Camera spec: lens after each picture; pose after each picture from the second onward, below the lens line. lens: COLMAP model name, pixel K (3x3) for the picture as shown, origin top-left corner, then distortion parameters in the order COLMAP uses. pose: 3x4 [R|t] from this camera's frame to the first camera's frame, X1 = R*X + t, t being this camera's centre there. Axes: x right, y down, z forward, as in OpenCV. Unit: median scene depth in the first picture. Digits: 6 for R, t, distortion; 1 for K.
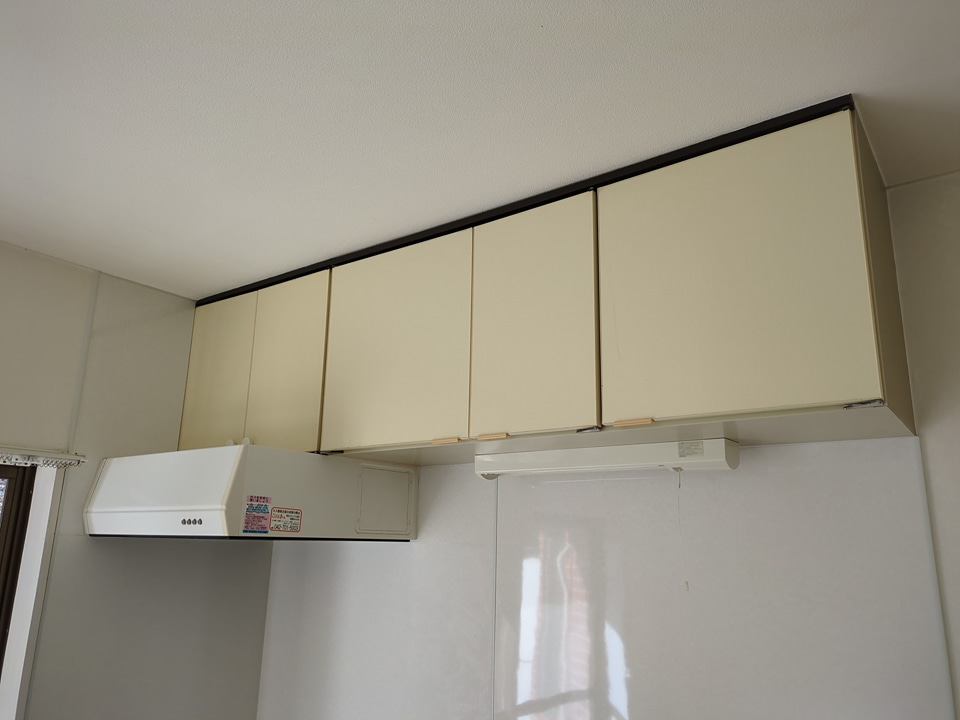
lens RADIAL K [[718.1, 0, 480.0], [0, 718.1, 360.0], [0, 0, 1]] dist [0.021376, -0.007282]
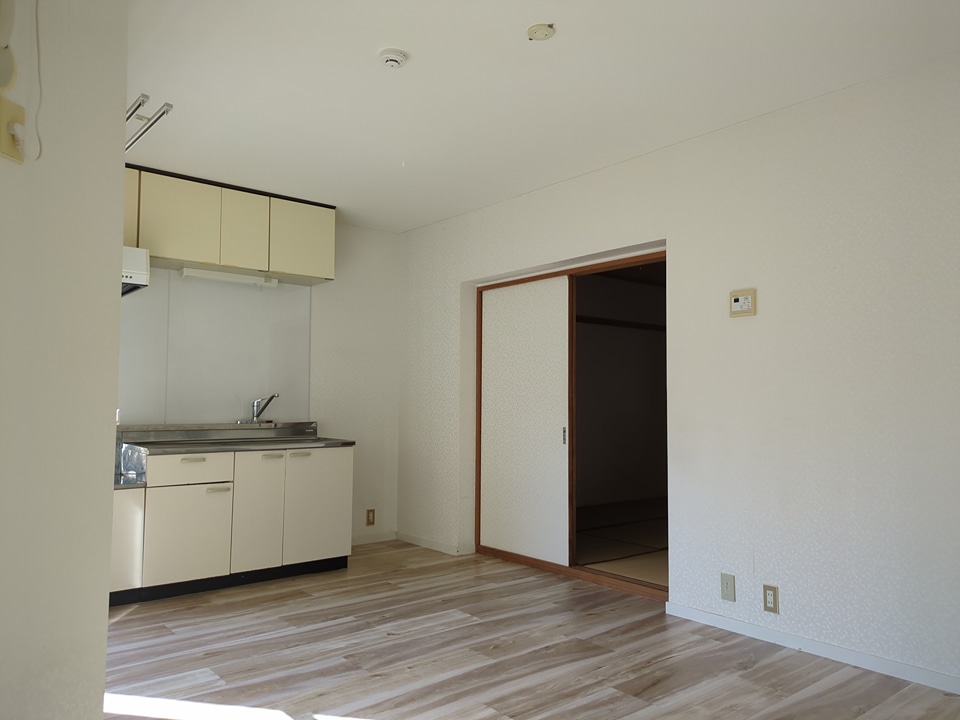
lens RADIAL K [[718.1, 0, 480.0], [0, 718.1, 360.0], [0, 0, 1]] dist [0.021376, -0.007282]
pose [[0.234004, 0.035189, 0.971599, -1.103293], [-0.248882, 0.968214, 0.024876, 0.061749], [-0.939840, -0.247635, 0.235324, -0.329749]]
